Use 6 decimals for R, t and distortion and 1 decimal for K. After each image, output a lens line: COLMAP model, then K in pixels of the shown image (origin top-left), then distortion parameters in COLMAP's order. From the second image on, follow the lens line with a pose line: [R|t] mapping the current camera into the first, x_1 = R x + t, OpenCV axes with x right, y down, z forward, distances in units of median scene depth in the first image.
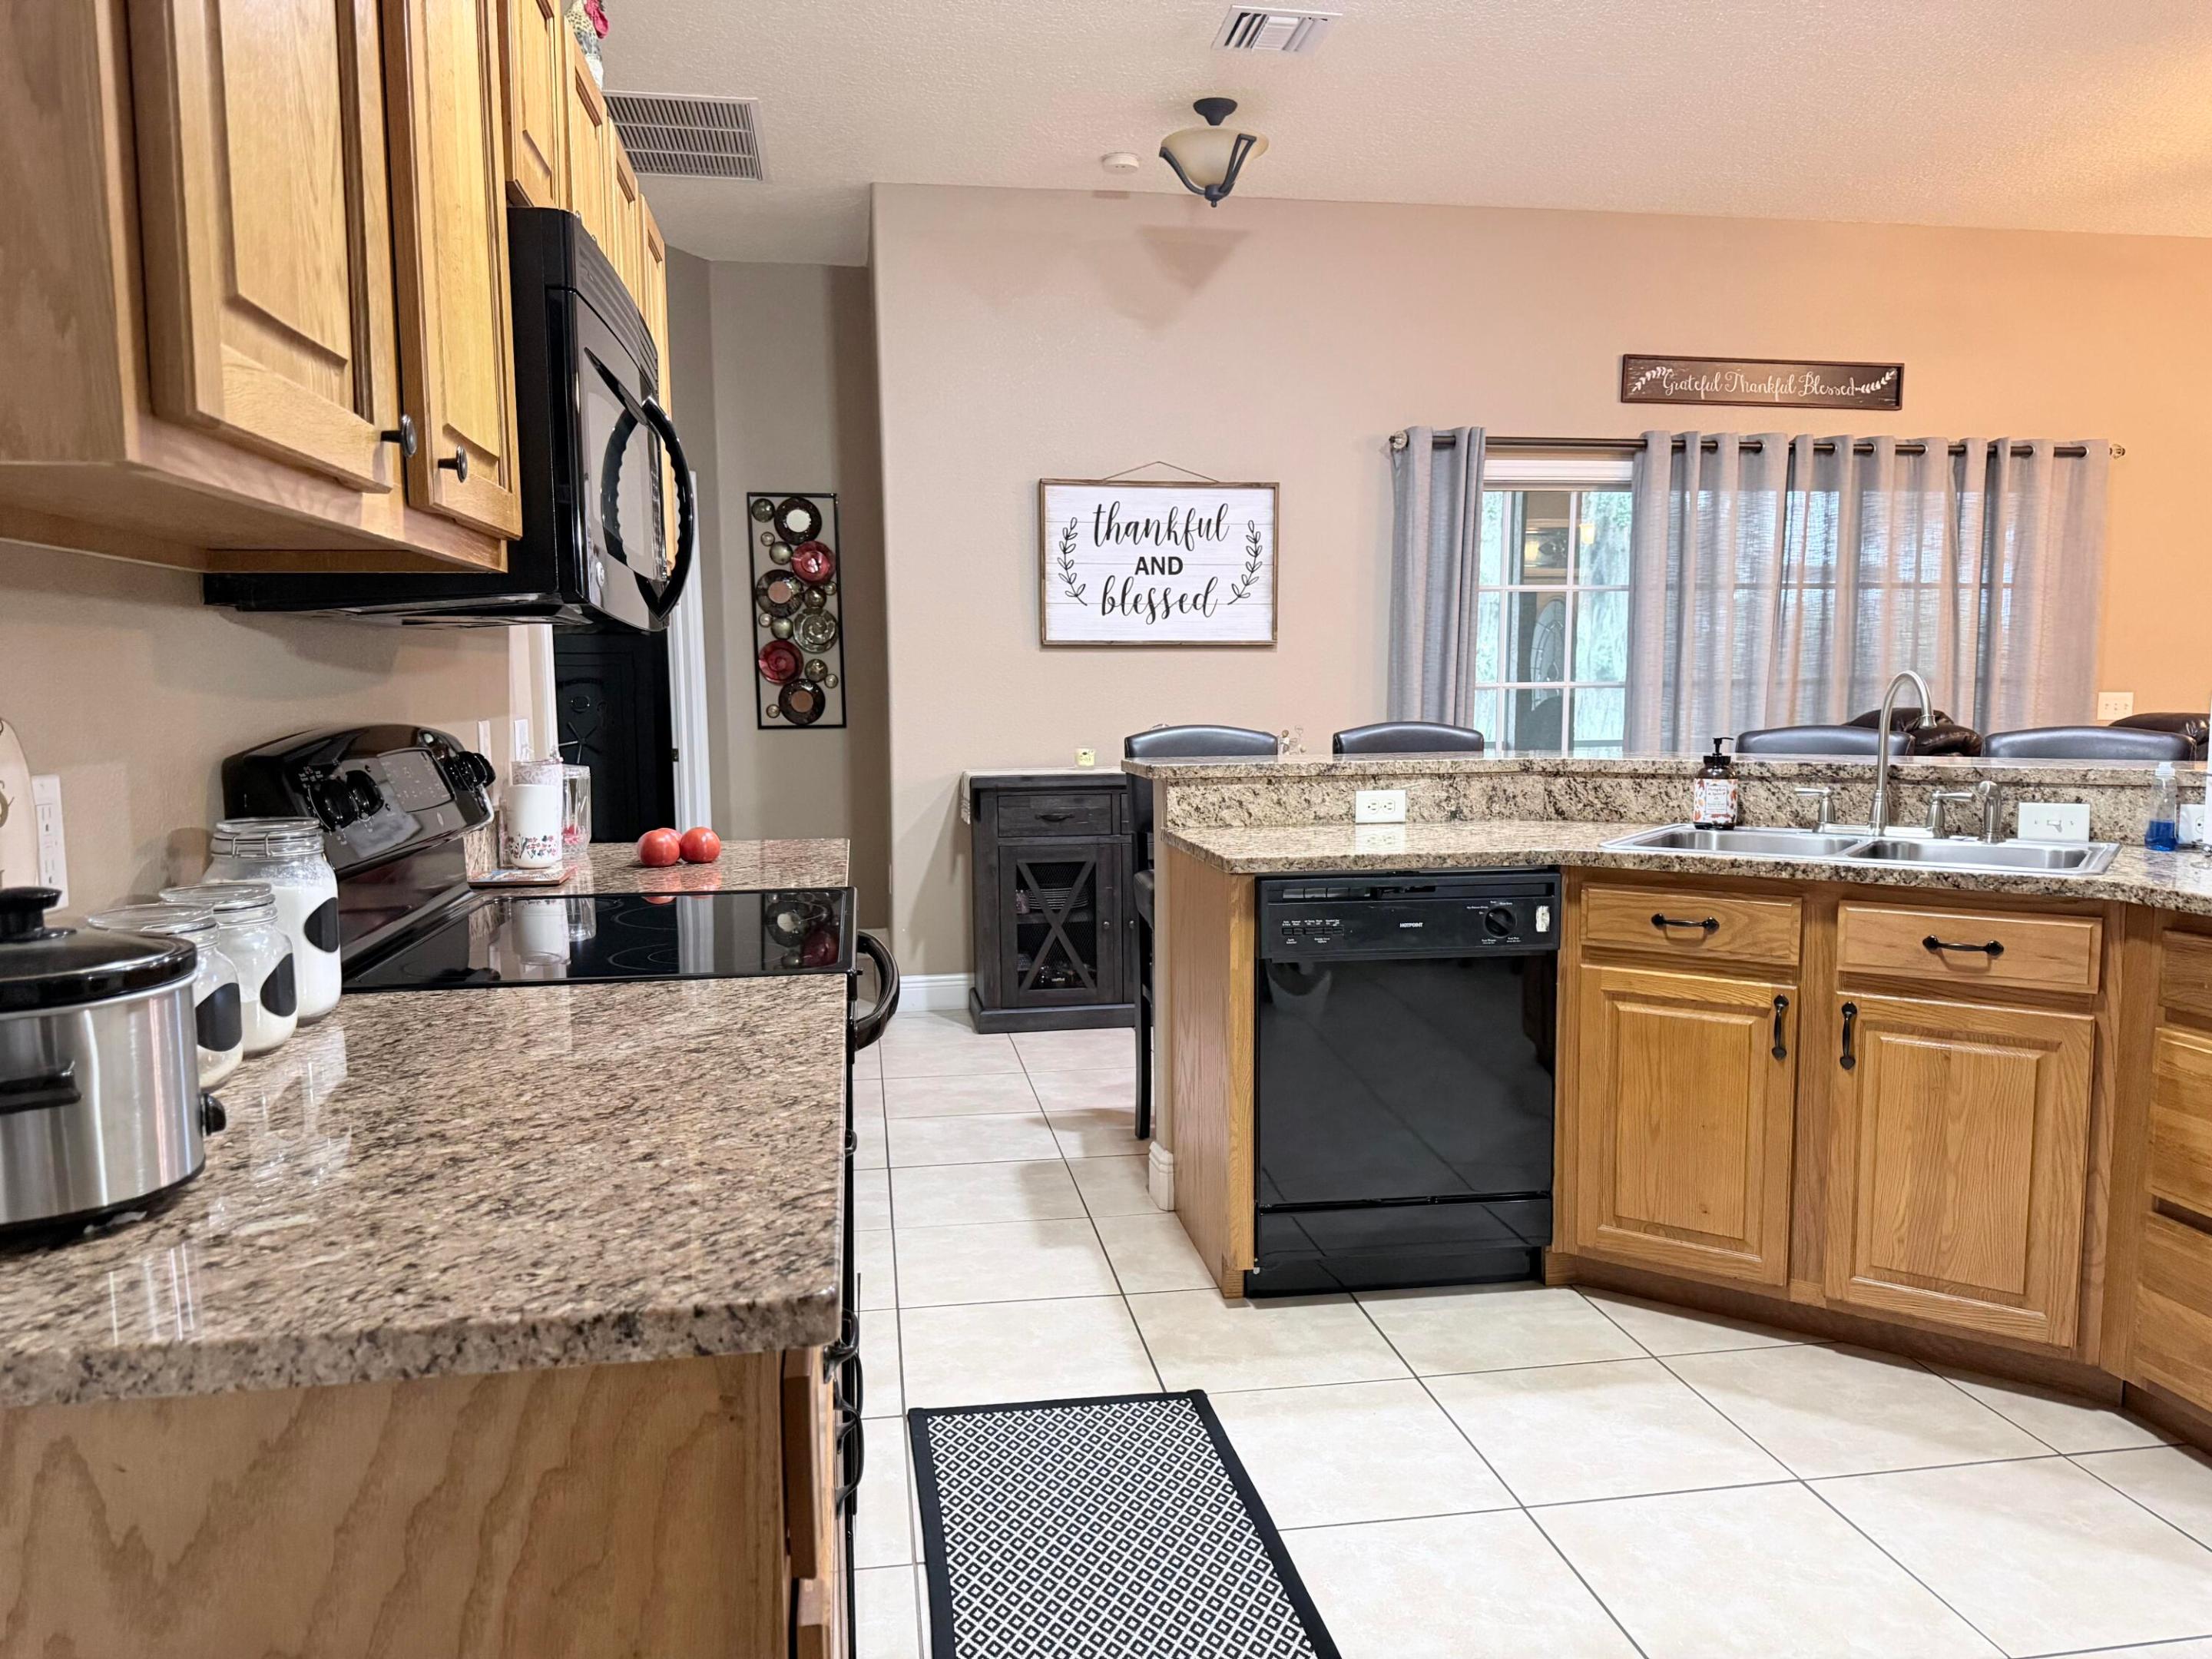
lens RADIAL K [[1553.7, 0, 1104.4], [0, 1553.7, 853.0], [0, 0, 1]] dist [0.069166, -0.096300]
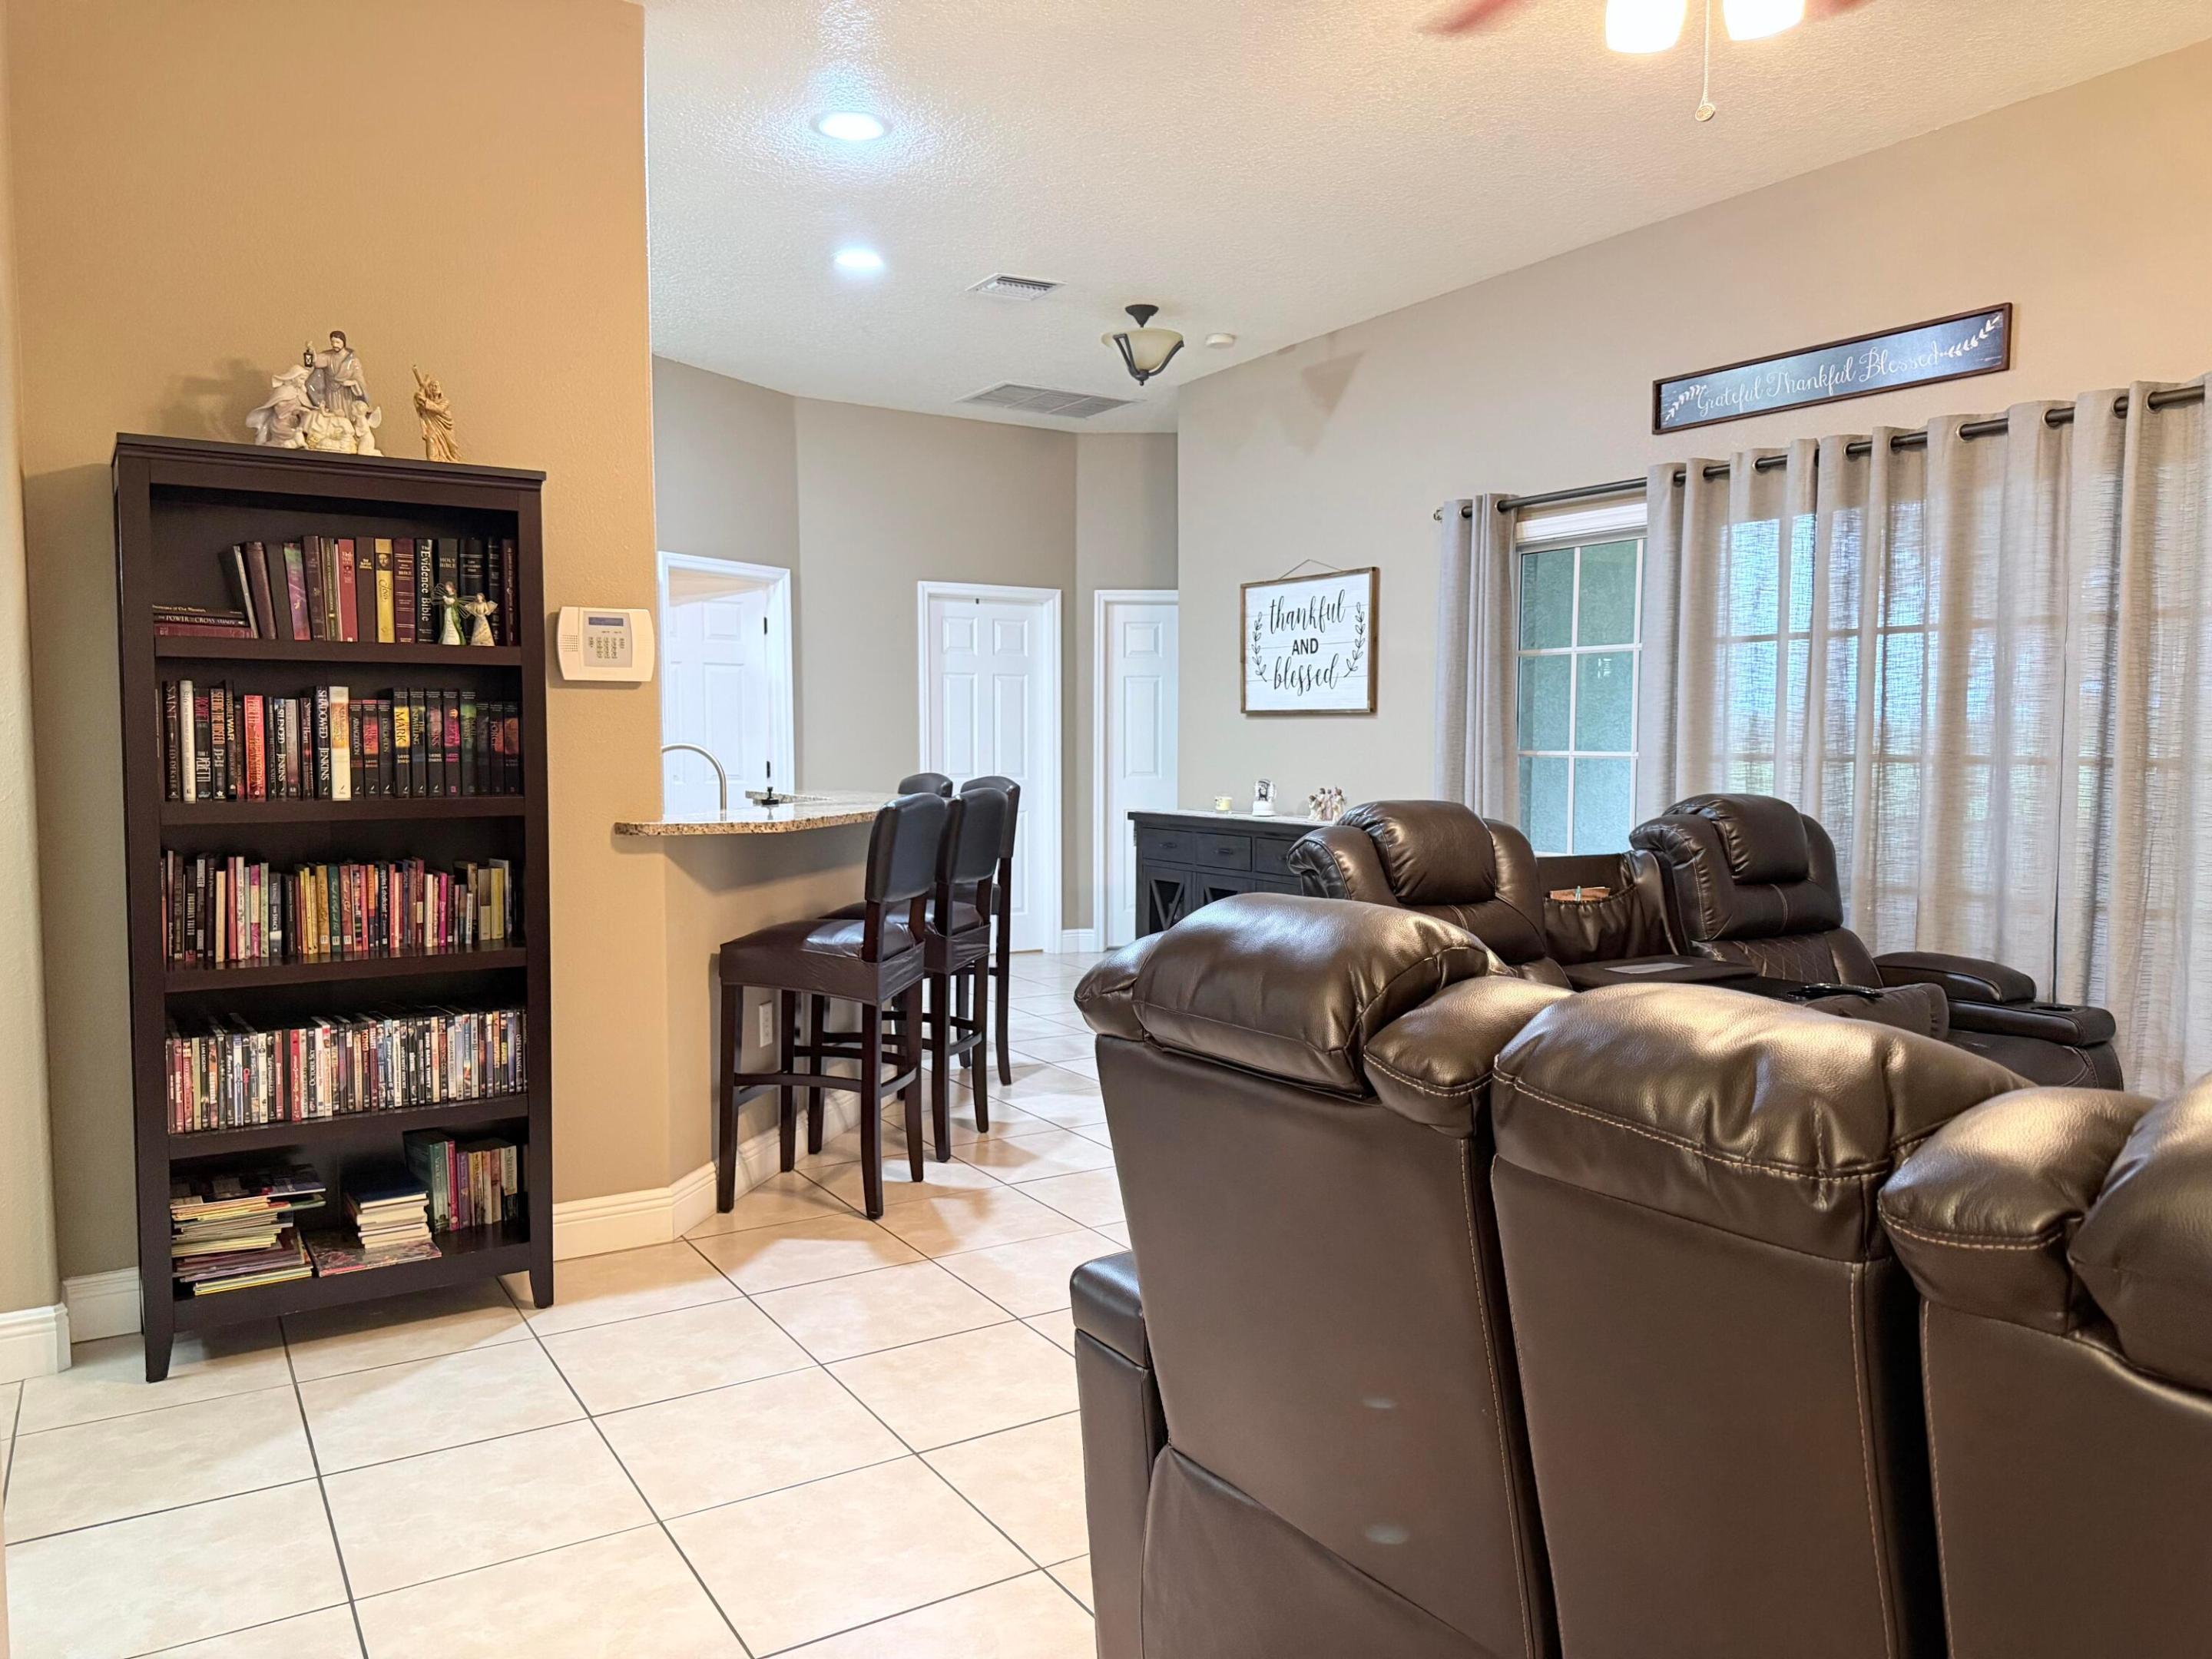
lens RADIAL K [[1553.7, 0, 1117.6], [0, 1553.7, 847.0], [0, 0, 1]] dist [0.069166, -0.096300]
pose [[0.386901, 0.074824, -0.919080, 1.159052], [-0.108648, 0.993459, 0.035142, -0.063777], [0.915698, 0.086260, 0.392500, 0.448961]]
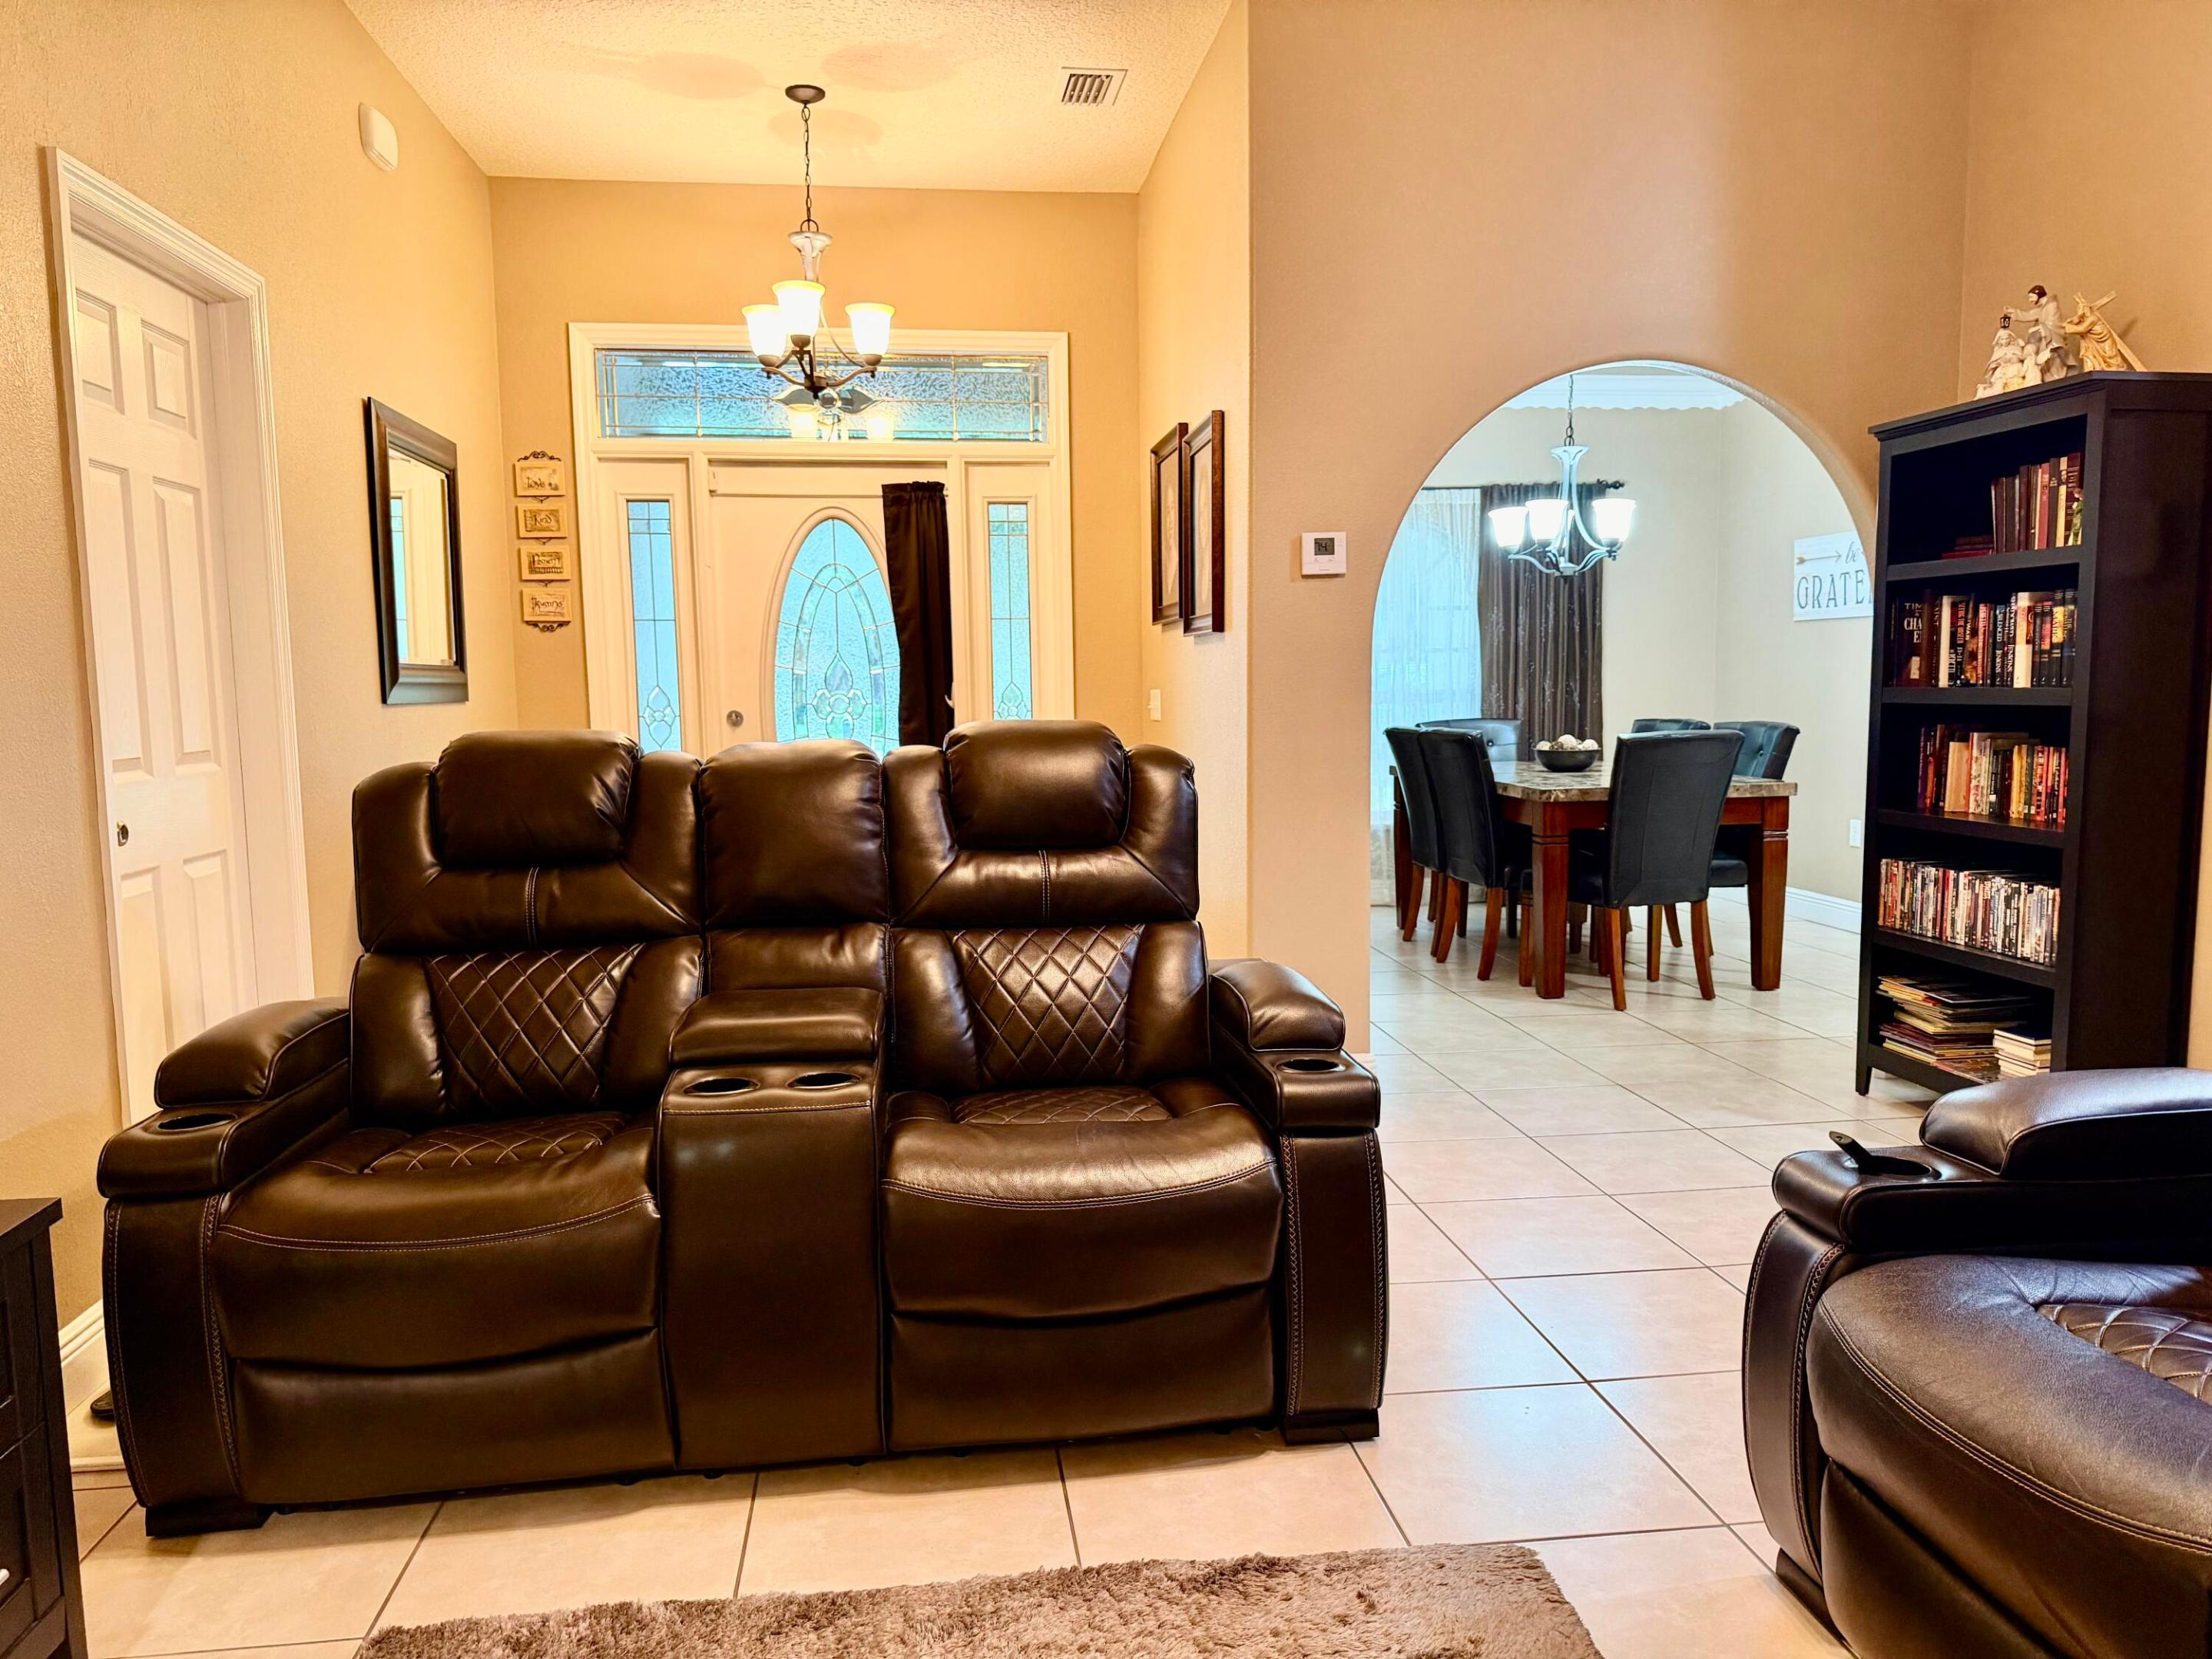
lens RADIAL K [[1553.7, 0, 1112.2], [0, 1553.7, 837.7], [0, 0, 1]] dist [0.069166, -0.096300]
pose [[-0.998980, 0.013638, 0.043056, 0.865998], [0.022219, 0.978380, 0.205619, -0.118474], [-0.039321, 0.206366, -0.977685, 1.146543]]
